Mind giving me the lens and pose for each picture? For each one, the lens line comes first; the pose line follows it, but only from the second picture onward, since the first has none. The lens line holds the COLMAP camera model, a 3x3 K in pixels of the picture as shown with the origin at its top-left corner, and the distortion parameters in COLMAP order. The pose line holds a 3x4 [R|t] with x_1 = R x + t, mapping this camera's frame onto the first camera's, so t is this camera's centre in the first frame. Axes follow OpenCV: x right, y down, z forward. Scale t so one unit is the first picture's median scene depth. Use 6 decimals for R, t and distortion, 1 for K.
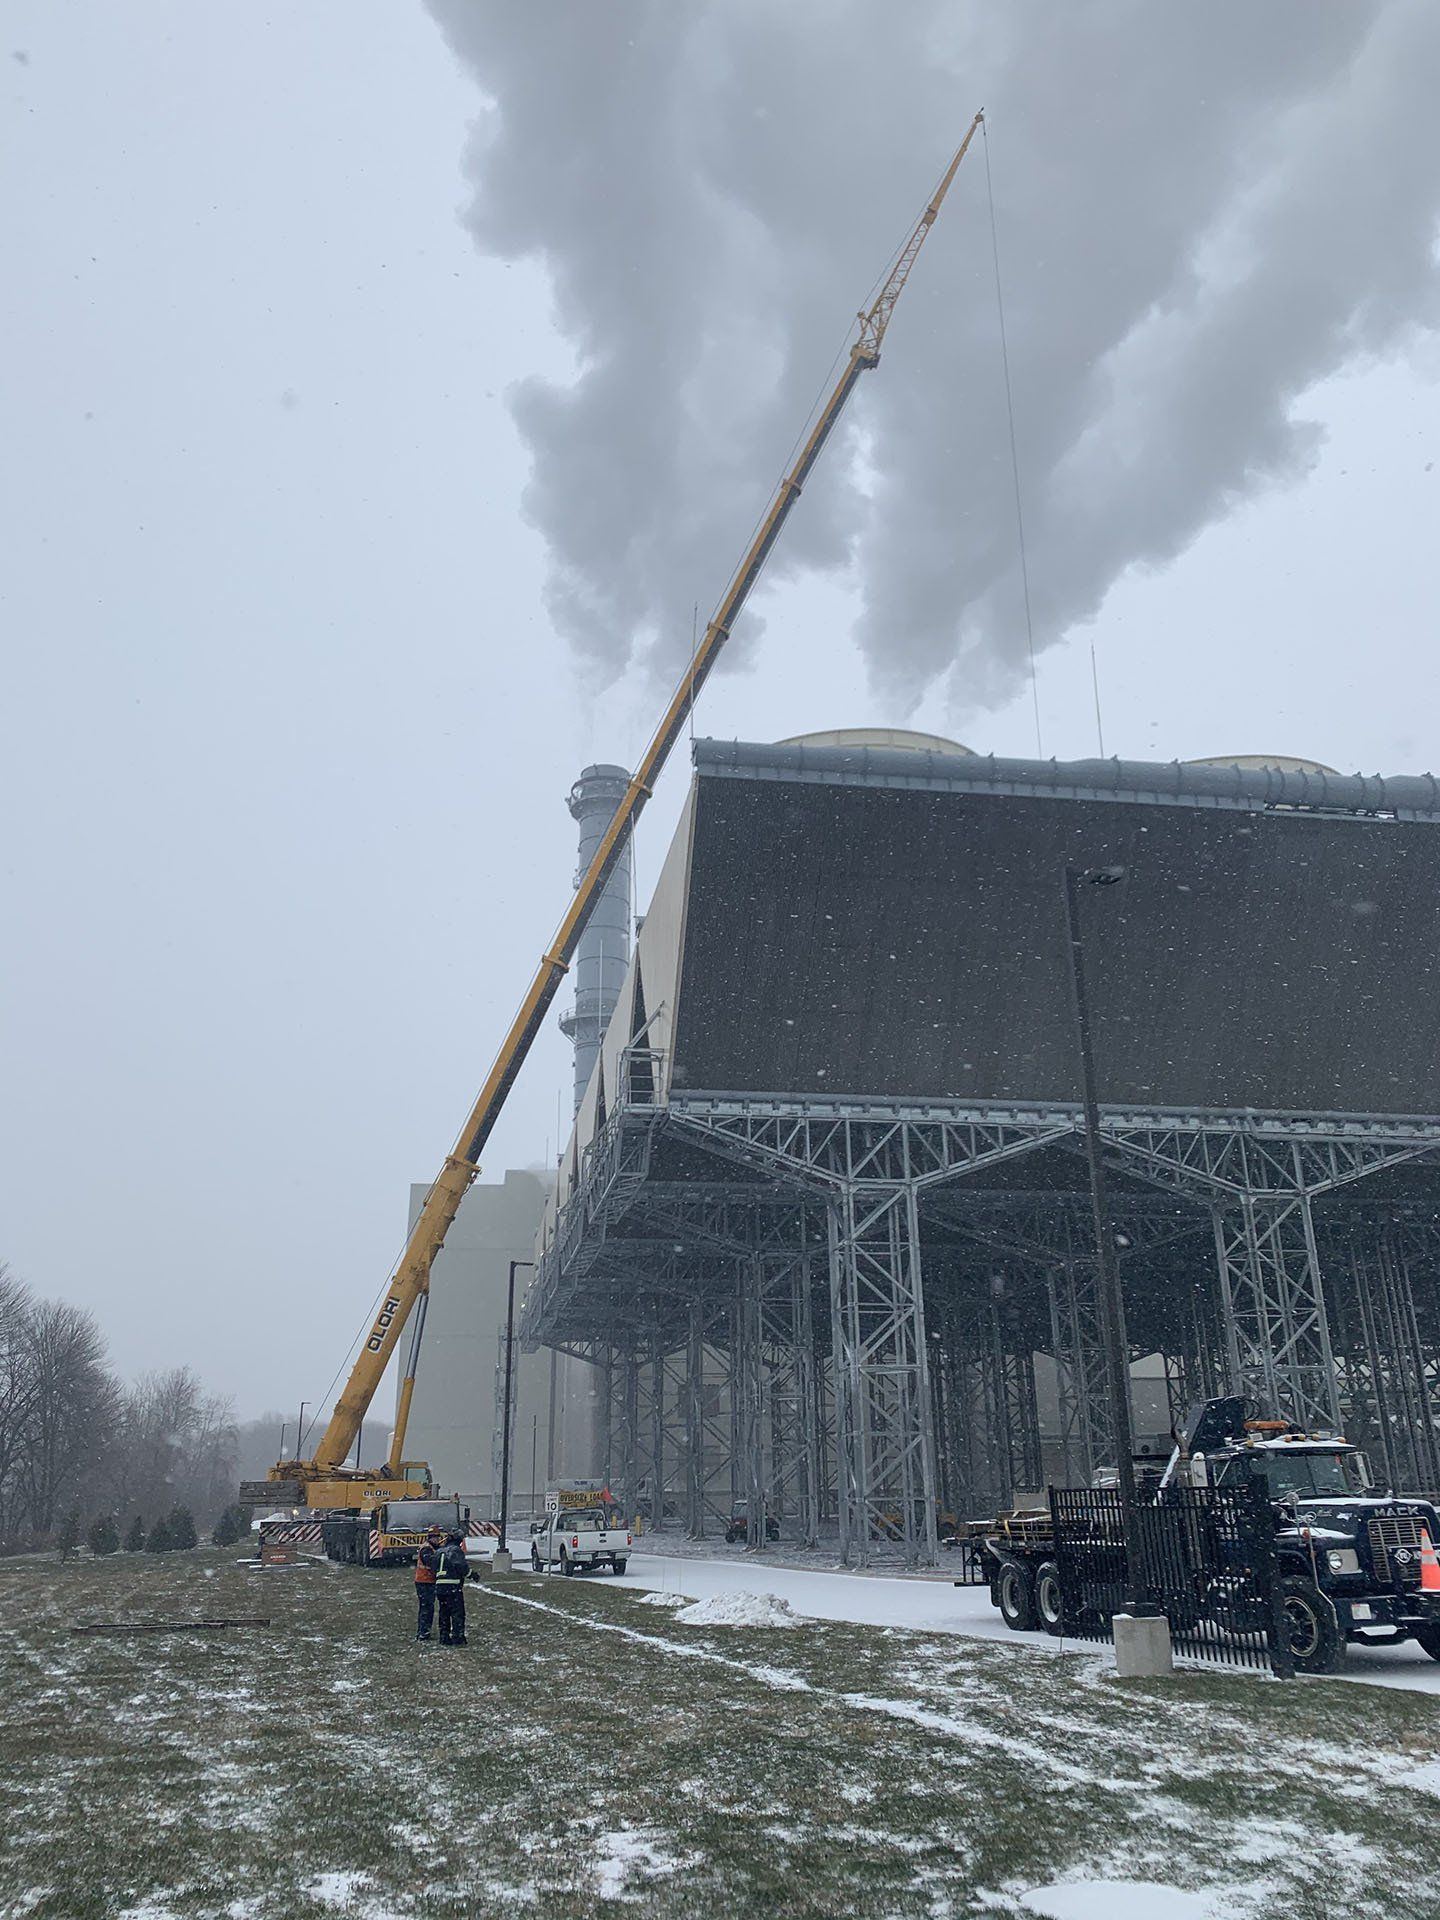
lens RADIAL K [[1584.6, 0, 656.9], [0, 1584.6, 1003.1], [0, 0, 1]] dist [0.193736, -0.615220]
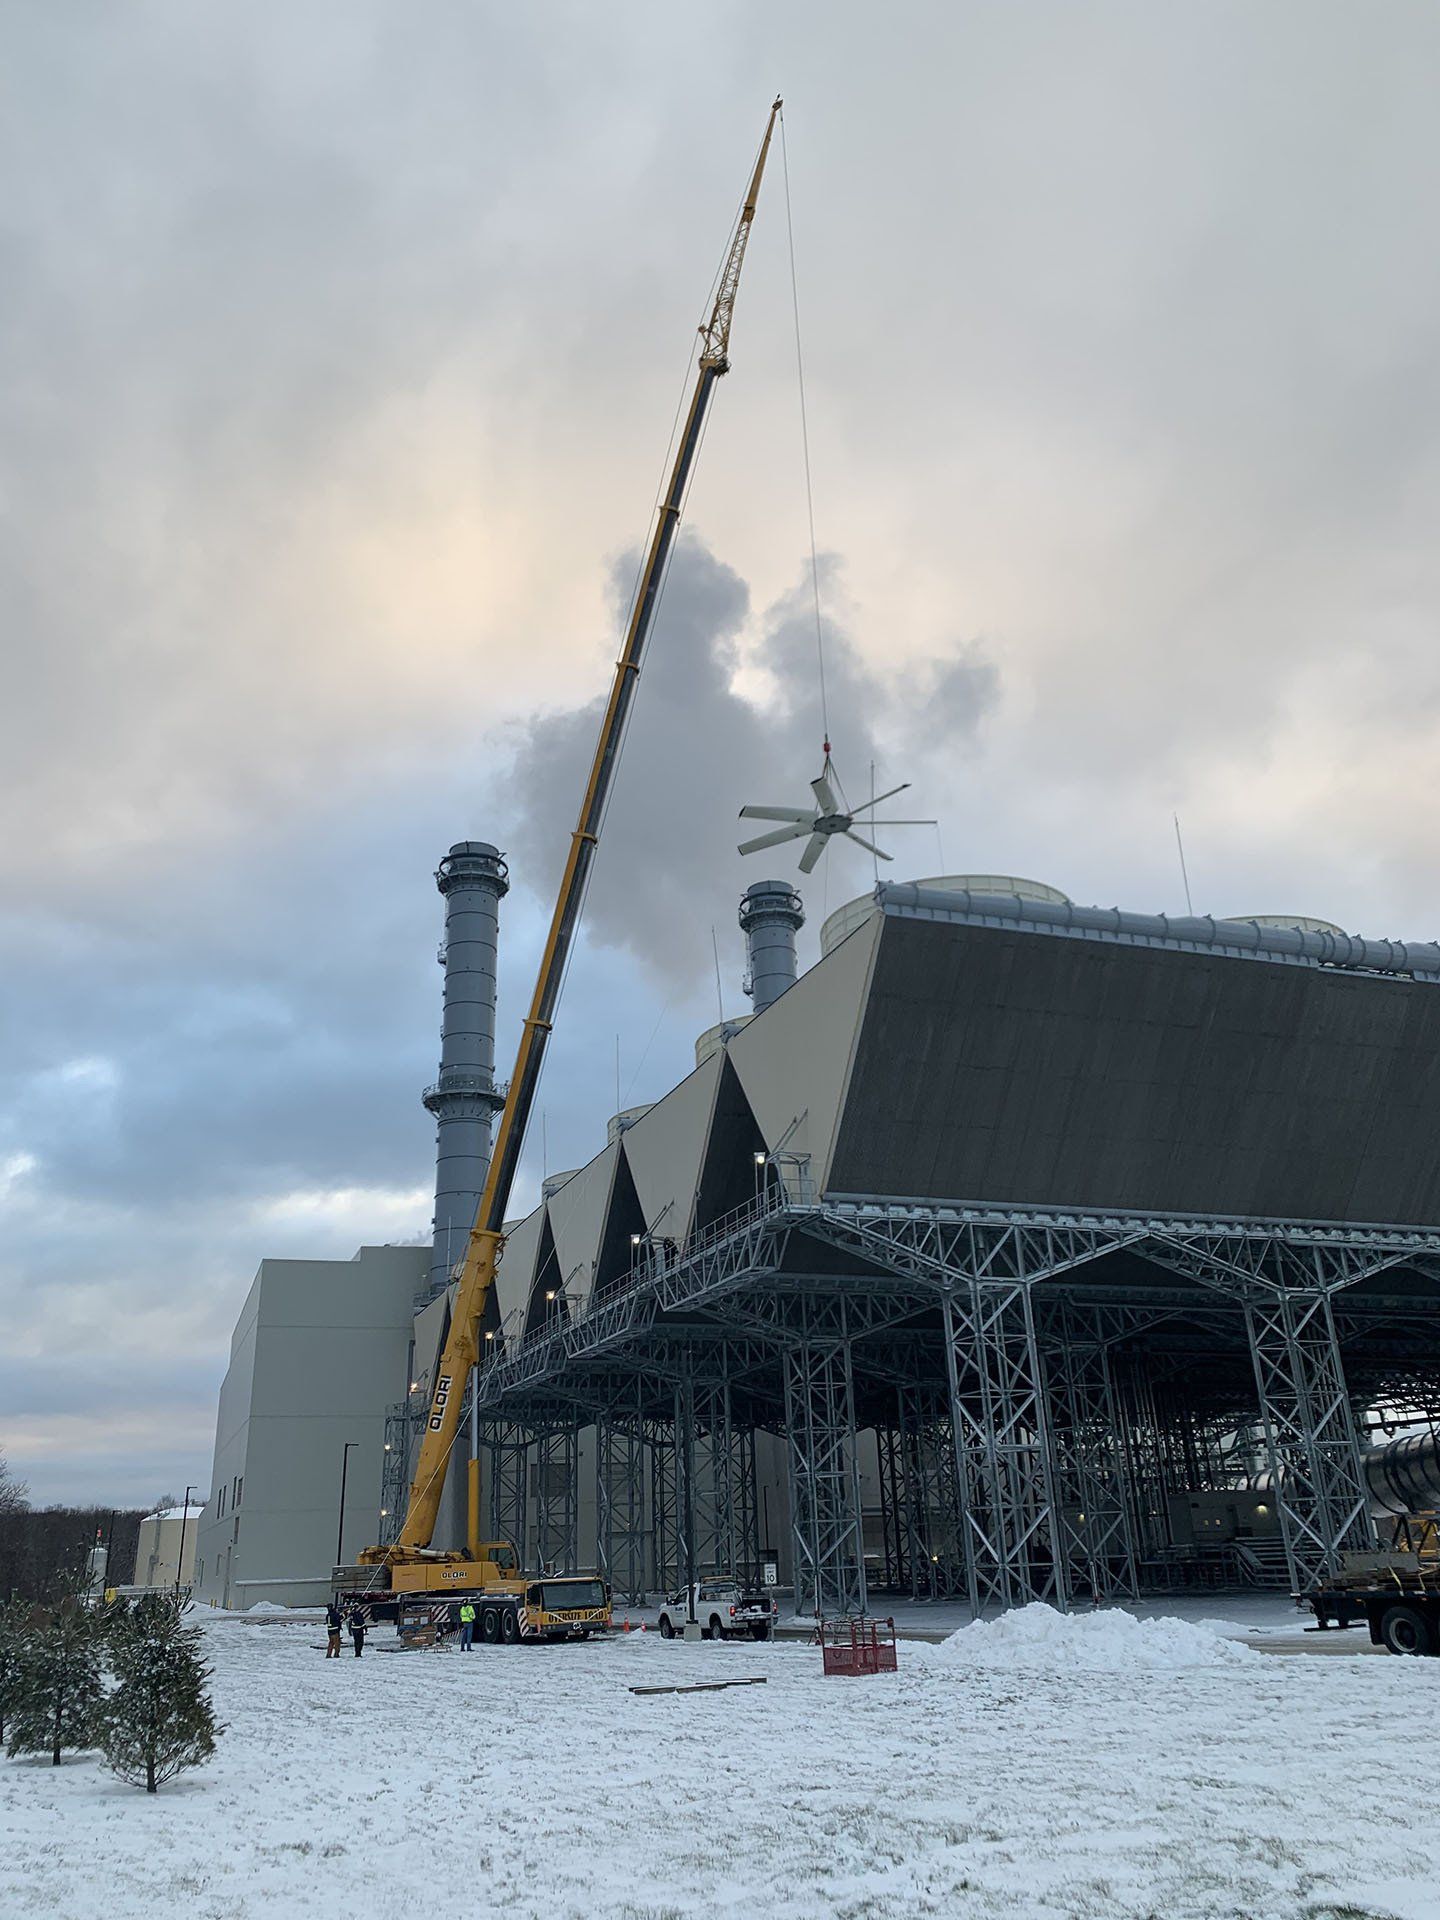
lens RADIAL K [[1584.6, 0, 656.9], [0, 1584.6, 1003.1], [0, 0, 1]] dist [0.193736, -0.615220]
pose [[0.978742, 0.042670, 0.200609, -0.322458], [-0.032573, 0.998044, -0.053367, -0.013509], [-0.202493, 0.045698, 0.978217, -0.060628]]
